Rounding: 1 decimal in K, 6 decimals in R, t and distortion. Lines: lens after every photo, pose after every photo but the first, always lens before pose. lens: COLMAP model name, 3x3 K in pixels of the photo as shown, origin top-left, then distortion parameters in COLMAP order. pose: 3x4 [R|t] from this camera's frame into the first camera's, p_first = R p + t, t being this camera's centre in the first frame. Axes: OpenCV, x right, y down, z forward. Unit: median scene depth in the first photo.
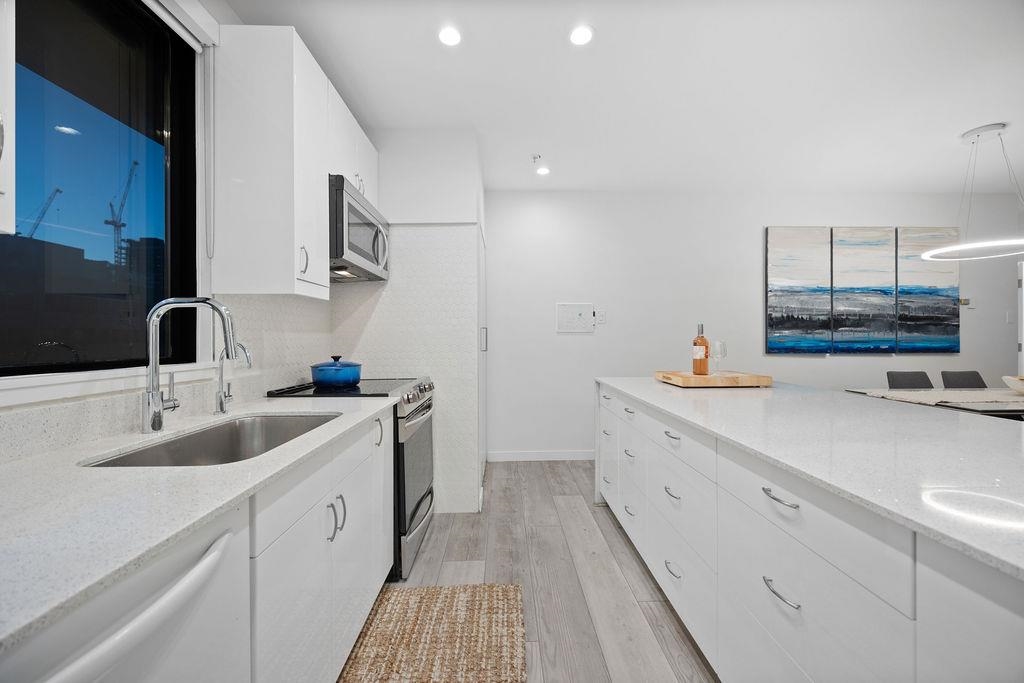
lens RADIAL K [[396.0, 0, 511.3], [0, 396.0, 338.1], [0, 0, 1]] dist [-0.001296, -0.000134]
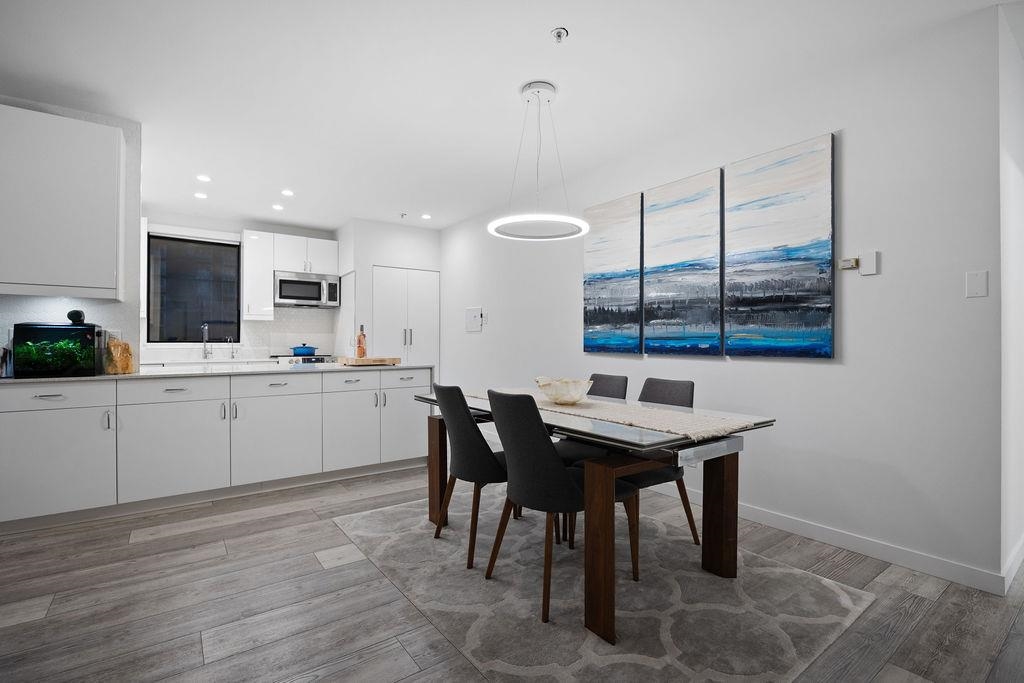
lens RADIAL K [[470.6, 0, 514.4], [0, 470.6, 344.0], [0, 0, 1]] dist [-0.013734, 0.000068]
pose [[0.577468, 0.007484, -0.816379, 1.418792], [0.000208, 0.999957, 0.009313, 0.011269], [0.816413, -0.005548, 0.577442, 0.260242]]
